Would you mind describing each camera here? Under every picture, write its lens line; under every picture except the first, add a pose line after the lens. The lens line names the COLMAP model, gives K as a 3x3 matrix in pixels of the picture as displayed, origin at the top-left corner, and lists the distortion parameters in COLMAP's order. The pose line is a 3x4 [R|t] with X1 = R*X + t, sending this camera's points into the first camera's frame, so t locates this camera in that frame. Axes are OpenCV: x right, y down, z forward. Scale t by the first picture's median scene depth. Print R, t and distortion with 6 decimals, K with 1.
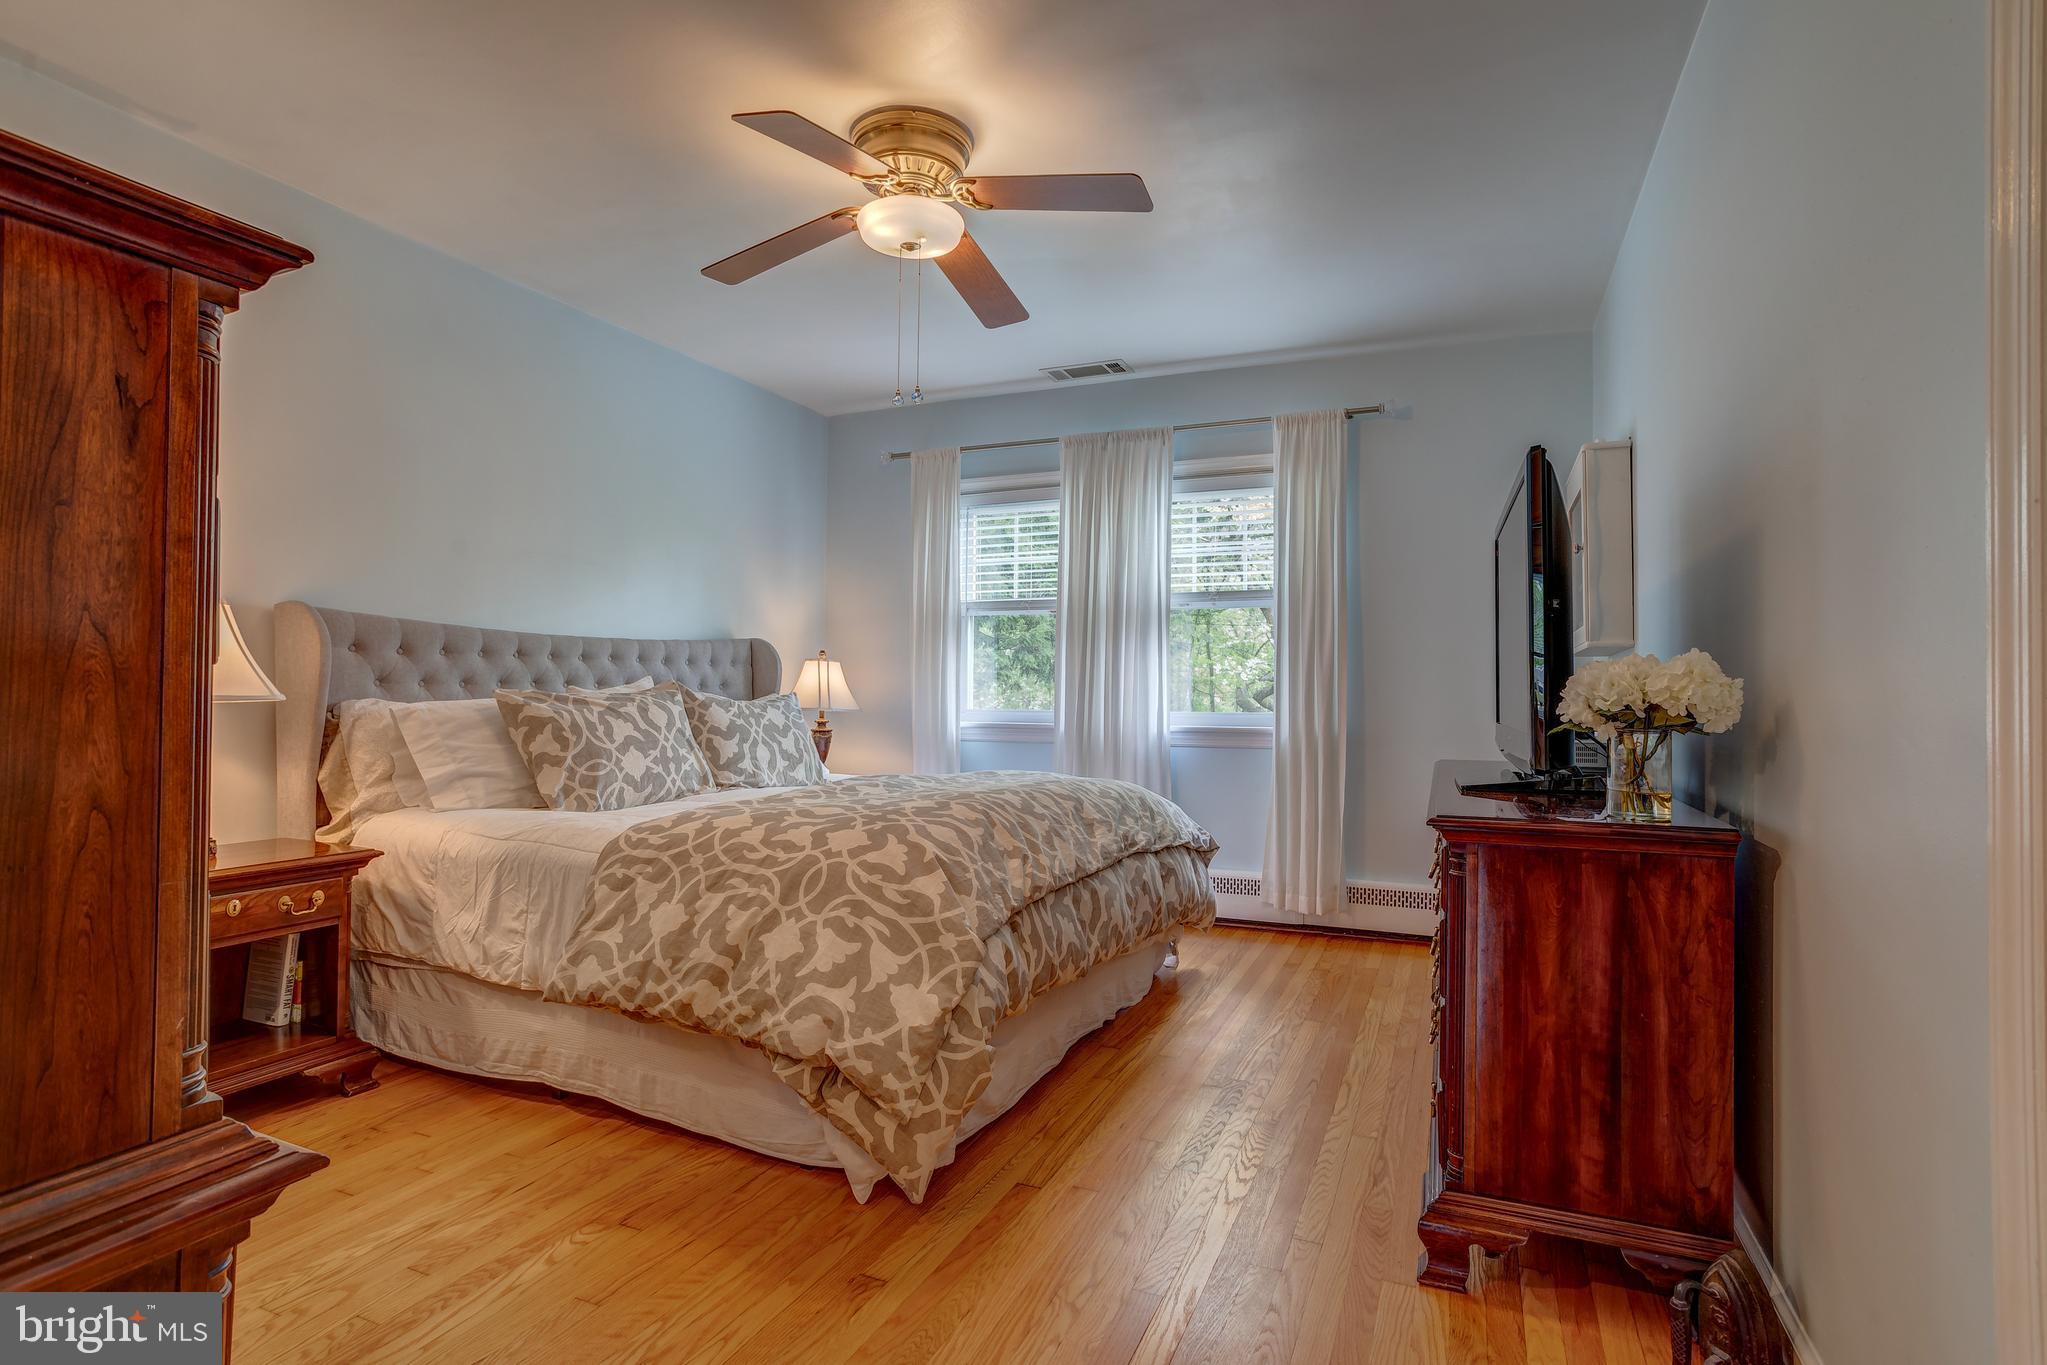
lens RADIAL K [[984.6, 0, 1010.9], [0, 984.6, 677.3], [0, 0, 1]] dist [-0.056061, 0.035180]
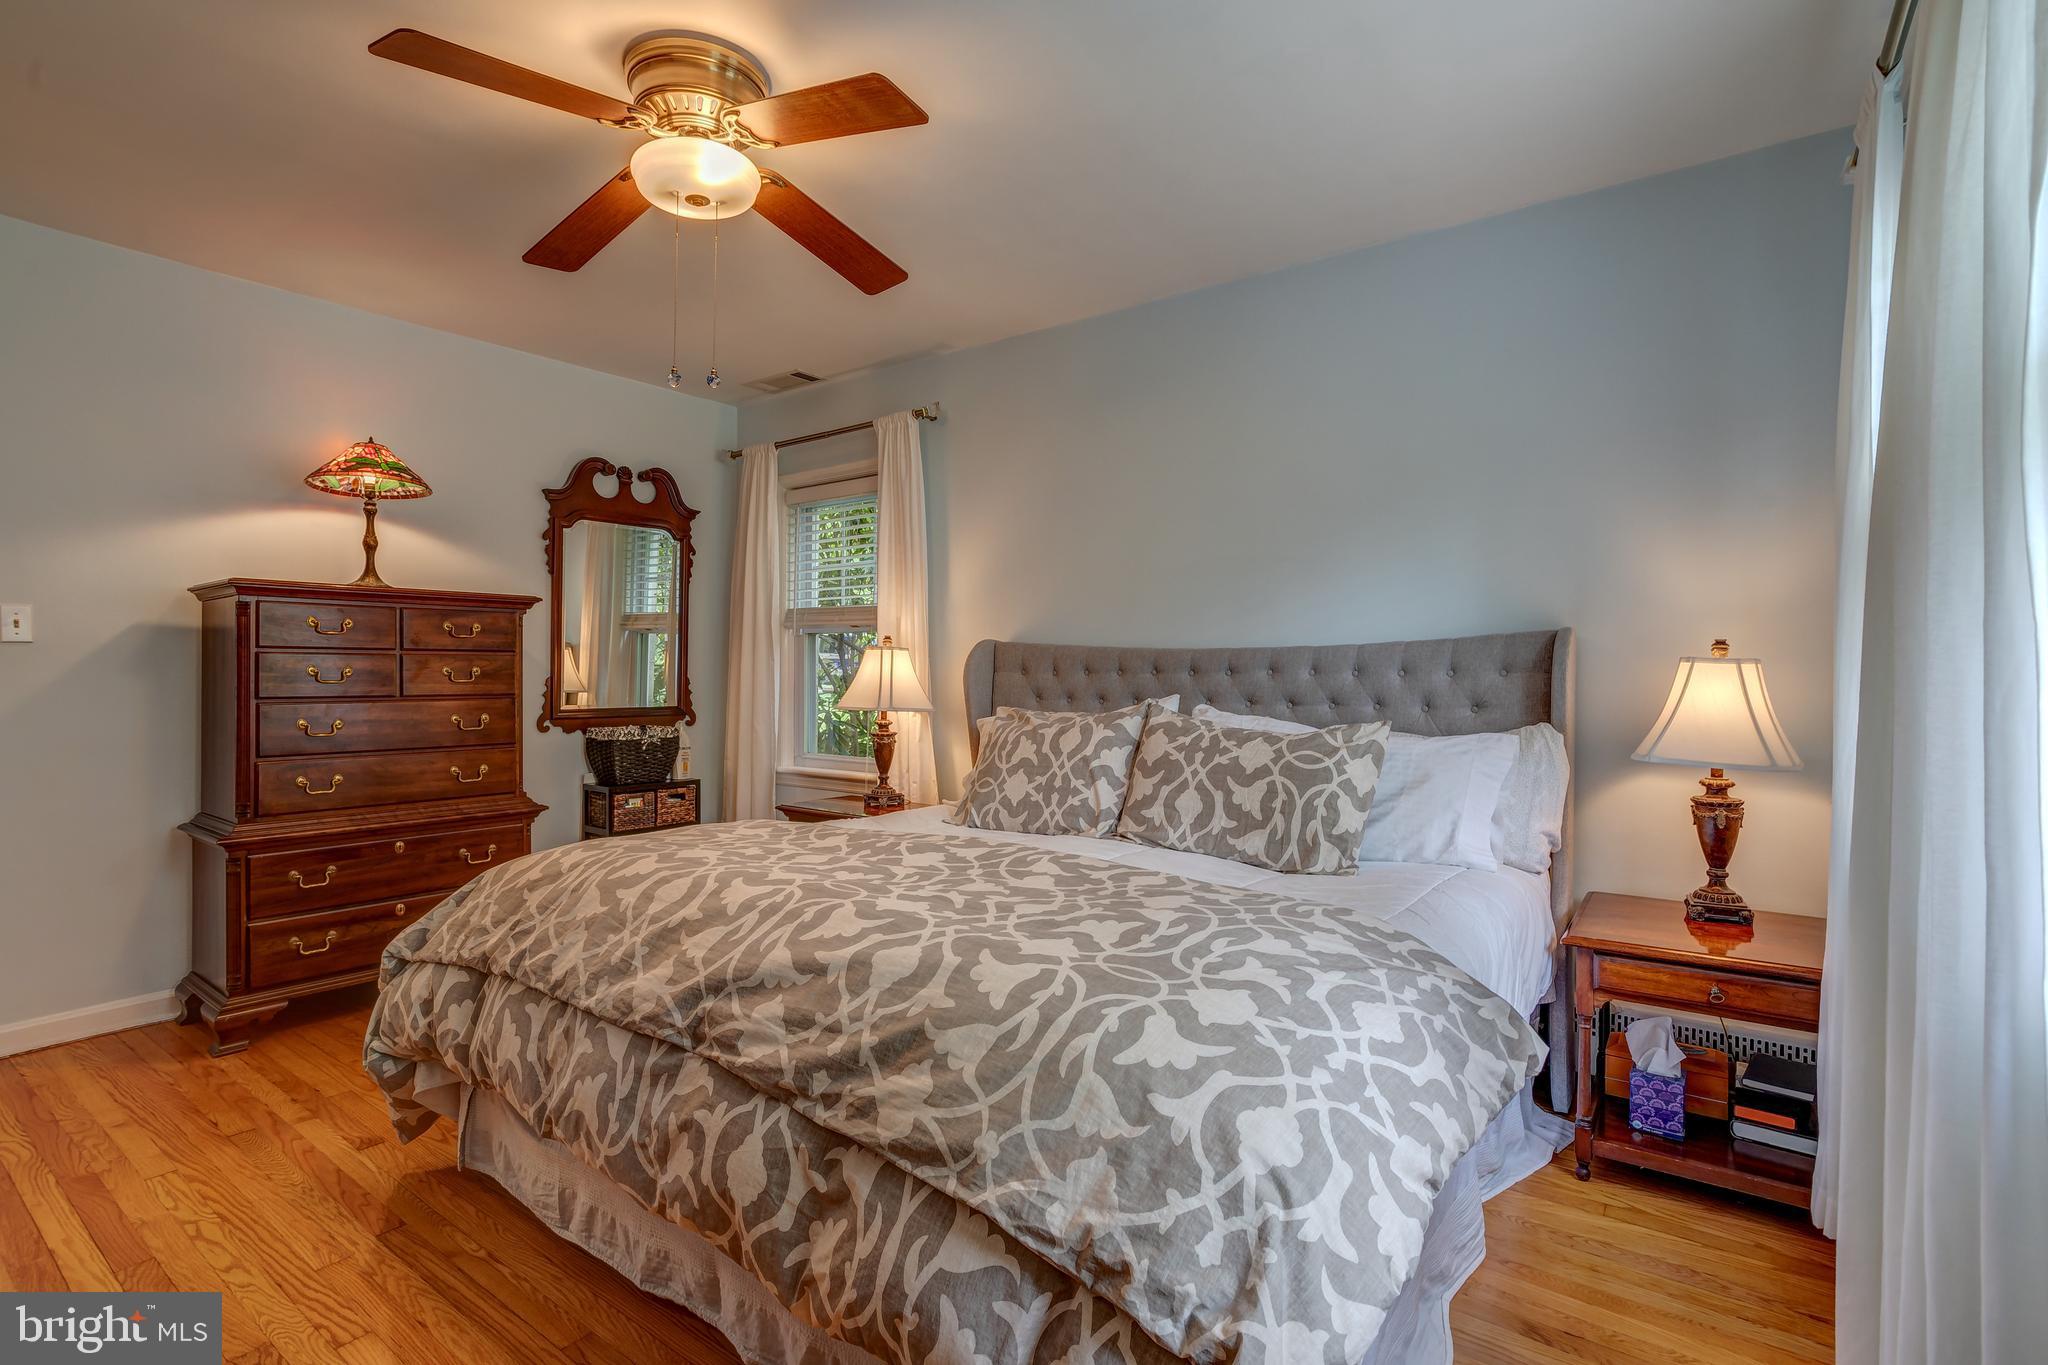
lens RADIAL K [[985.0, 0, 1011.4], [0, 985.0, 677.3], [0, 0, 1]] dist [-0.056061, 0.035180]
pose [[-0.231734, -0.018841, -0.972597, 0.517678], [0.004368, 0.999782, -0.020409, 0.001401], [0.972769, -0.008978, -0.231601, 1.154383]]
